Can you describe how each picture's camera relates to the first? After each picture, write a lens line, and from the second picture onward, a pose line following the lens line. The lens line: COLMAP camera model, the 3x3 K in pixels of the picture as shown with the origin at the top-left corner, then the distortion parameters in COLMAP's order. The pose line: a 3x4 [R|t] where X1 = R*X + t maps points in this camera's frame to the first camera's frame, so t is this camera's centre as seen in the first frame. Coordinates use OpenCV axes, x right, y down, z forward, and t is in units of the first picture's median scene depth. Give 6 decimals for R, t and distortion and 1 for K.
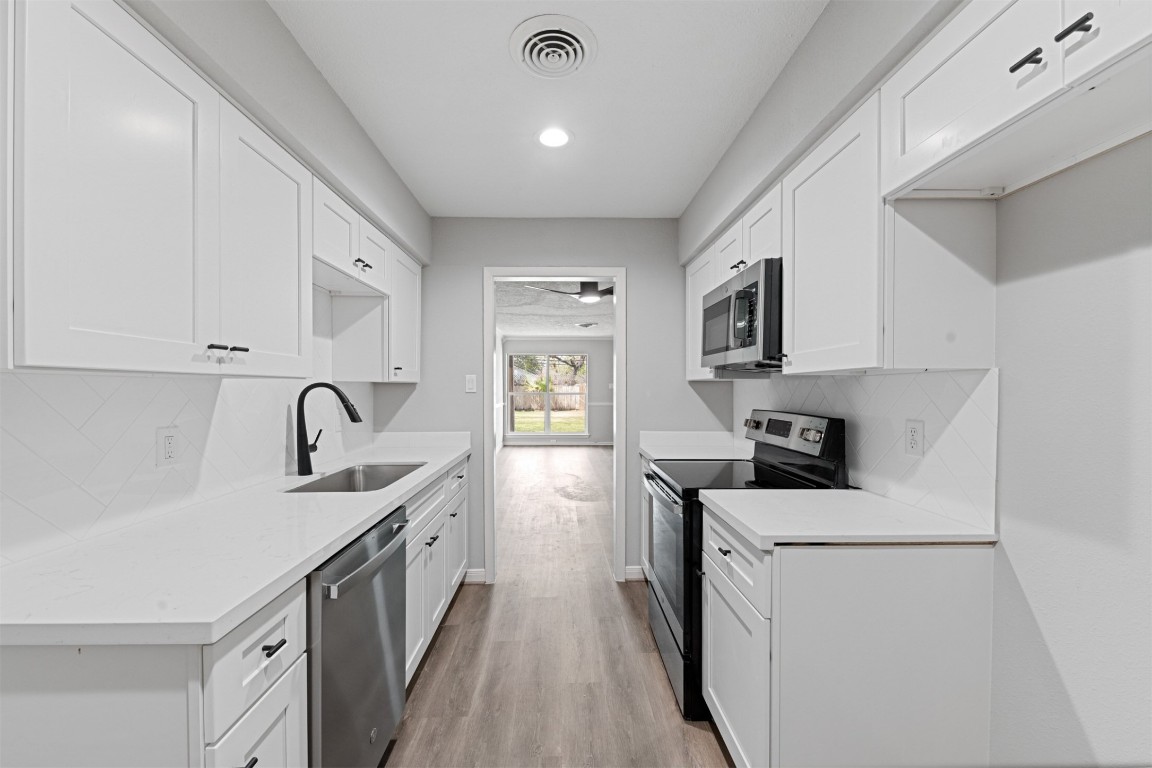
lens RADIAL K [[453.7, 0, 572.2], [0, 453.7, 400.8], [0, 0, 1]] dist [-0.000663, -0.000212]
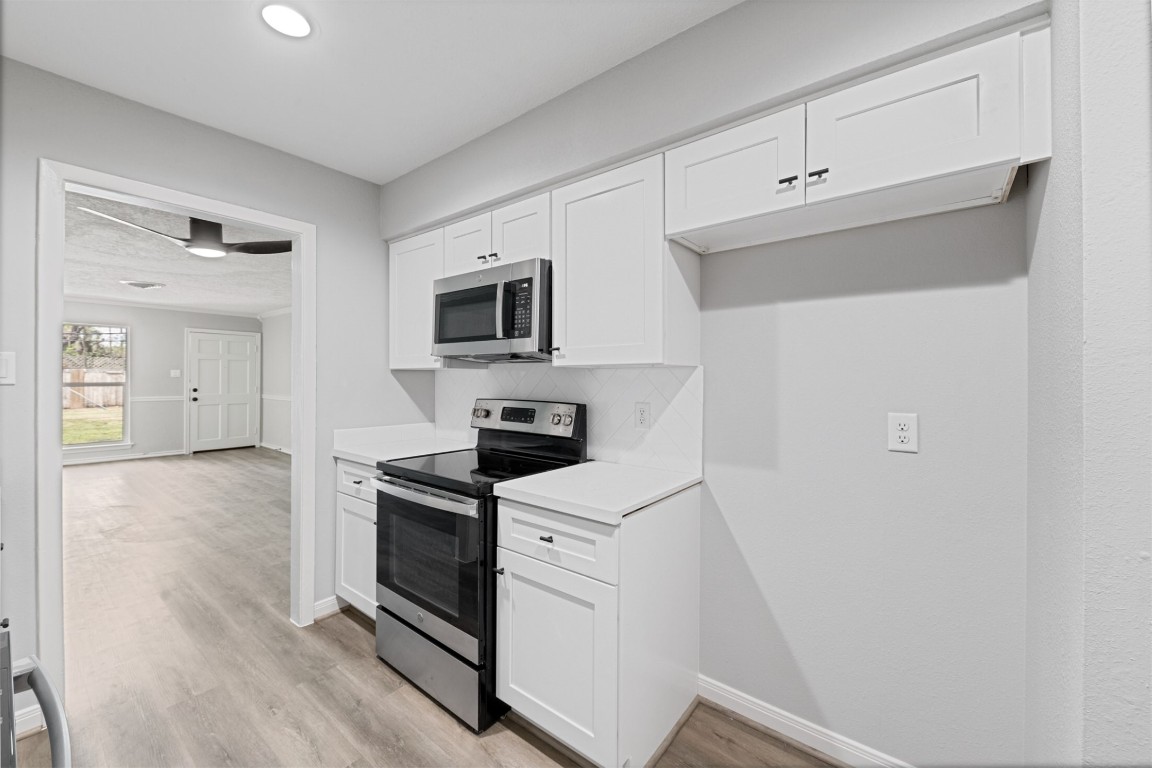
lens RADIAL K [[451.4, 0, 576.0], [0, 451.4, 384.0], [0, 0, 1]] dist [0.001722, -0.000098]
pose [[0.639398, -0.008042, 0.768834, -0.332936], [0.017100, 0.999847, -0.003763, -0.009130], [-0.768686, 0.015553, 0.639438, 0.244852]]
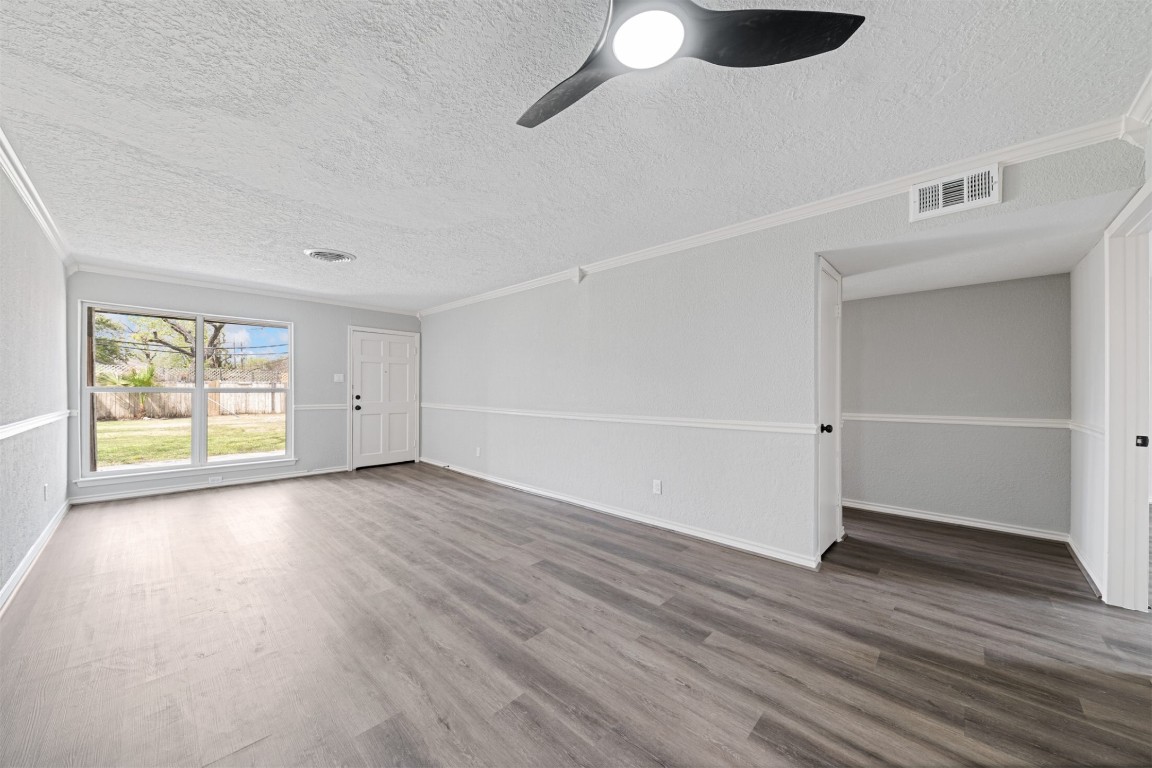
lens RADIAL K [[409.6, 0, 574.6], [0, 409.6, 392.4], [0, 0, 1]] dist [-0.001679, -0.000118]
pose [[0.712894, -0.003179, 0.701264, -0.441760], [0.016338, 0.999794, -0.012076, 0.000486], [-0.701081, 0.020066, 0.712799, 2.065278]]
